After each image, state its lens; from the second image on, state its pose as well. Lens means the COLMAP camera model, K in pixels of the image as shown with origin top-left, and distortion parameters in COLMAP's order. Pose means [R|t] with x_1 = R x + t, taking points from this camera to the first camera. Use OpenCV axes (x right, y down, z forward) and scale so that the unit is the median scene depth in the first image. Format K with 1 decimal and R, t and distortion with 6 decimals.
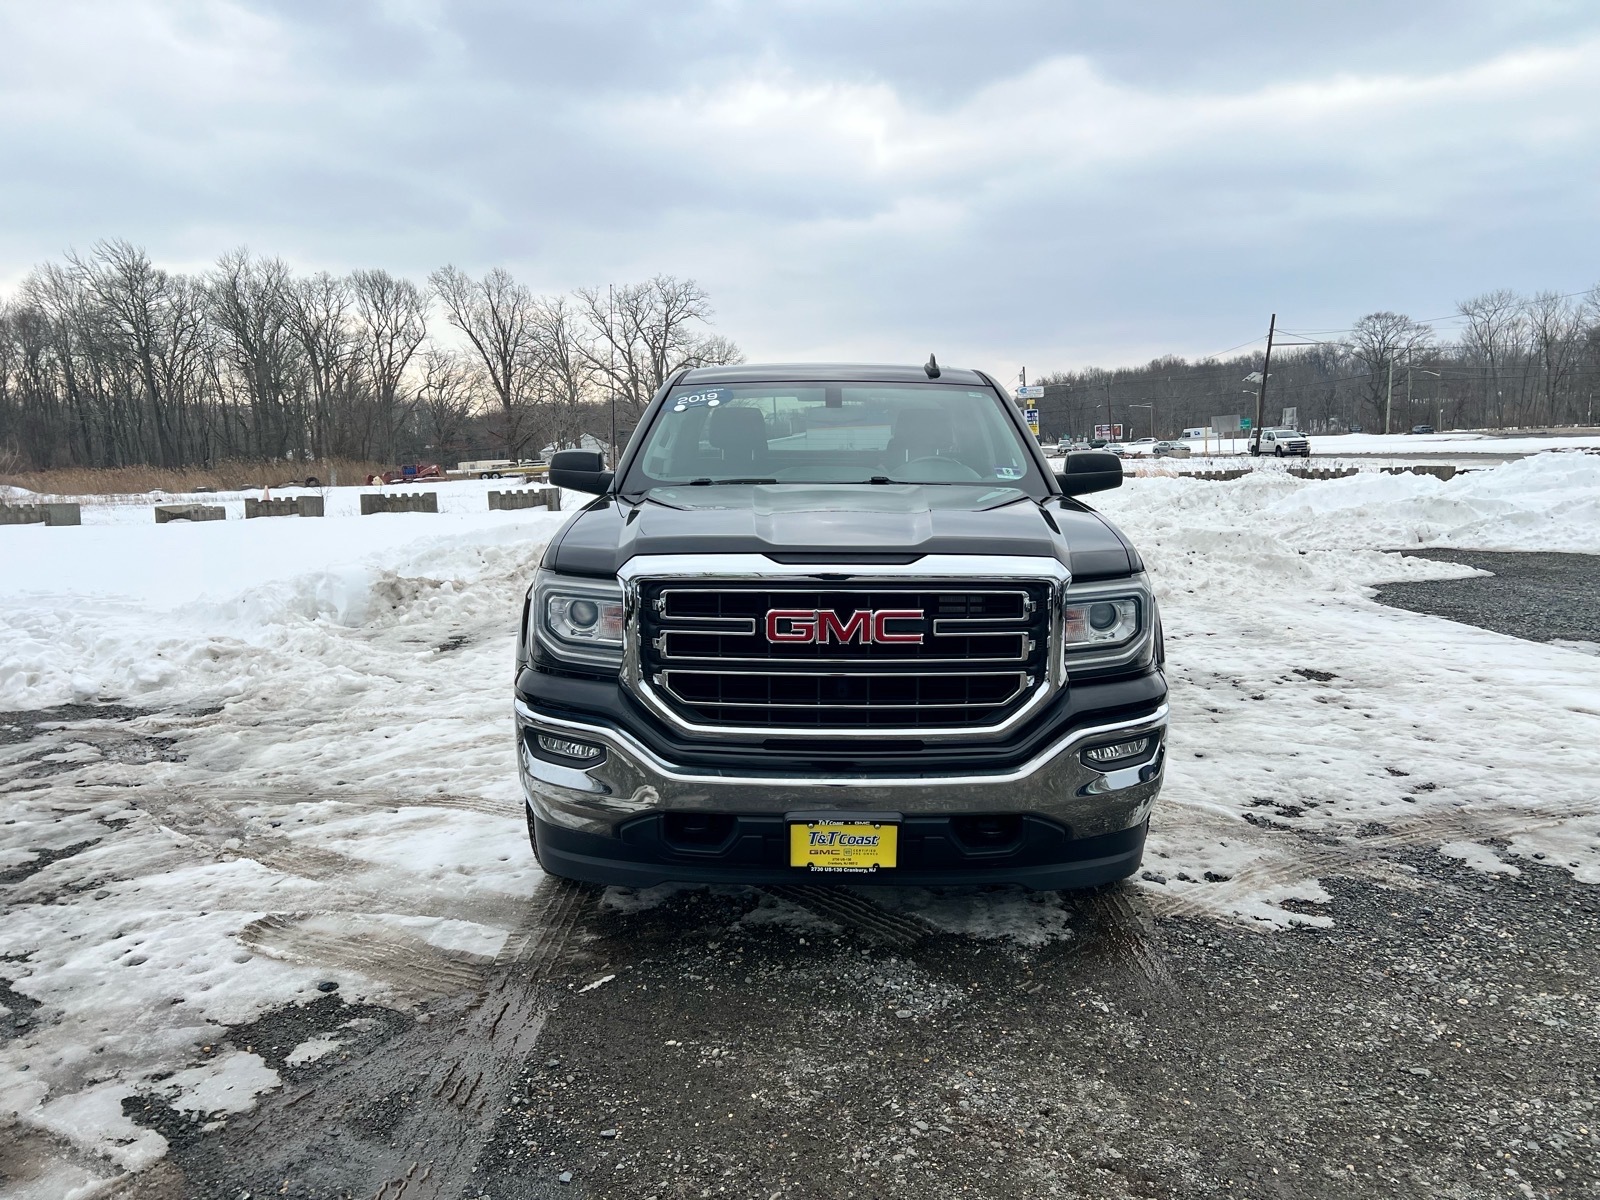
lens RADIAL K [[1217.6, 0, 807.4], [0, 1217.6, 594.4], [0, 0, 1]] dist [0.041303, -0.036055]
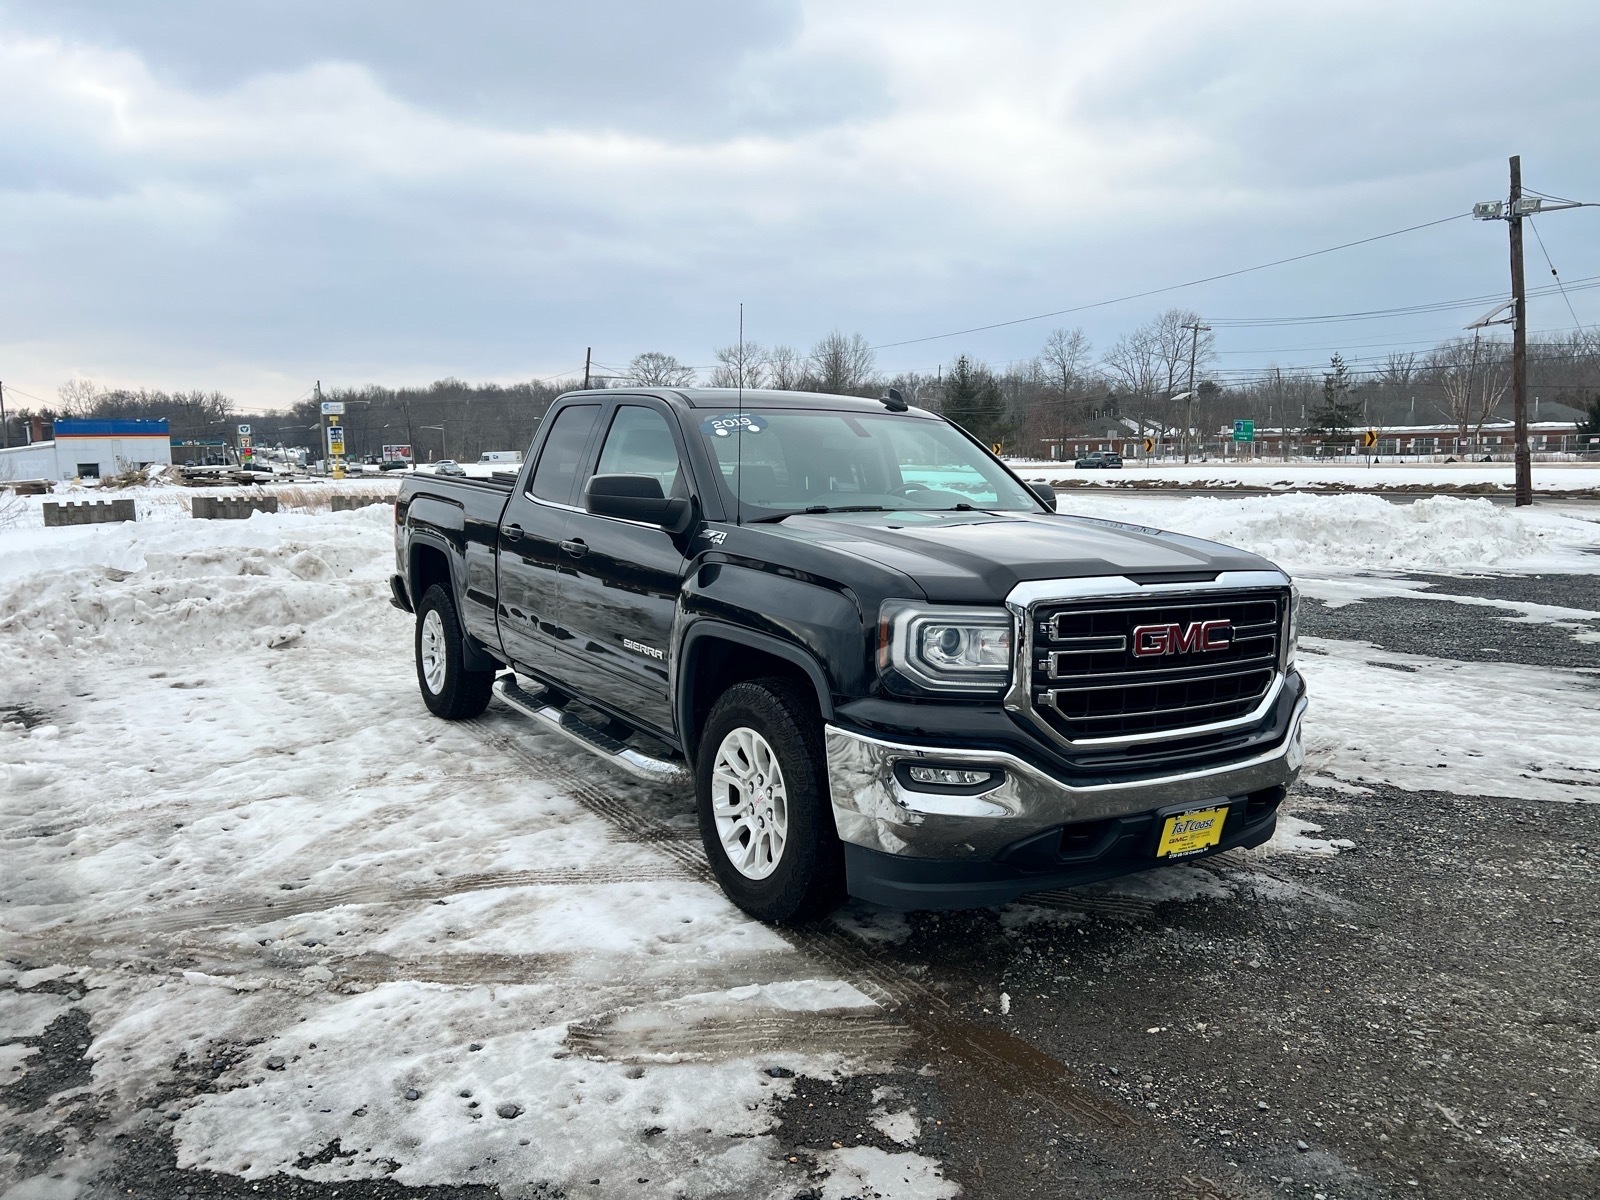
lens RADIAL K [[1217.6, 0, 805.3], [0, 1217.6, 608.1], [0, 0, 1]] dist [0.041303, -0.036055]
pose [[0.832736, -0.044911, 0.551845, -0.803720], [0.048788, 0.998780, 0.007663, -0.024481], [-0.551516, 0.020542, 0.833911, 0.221847]]
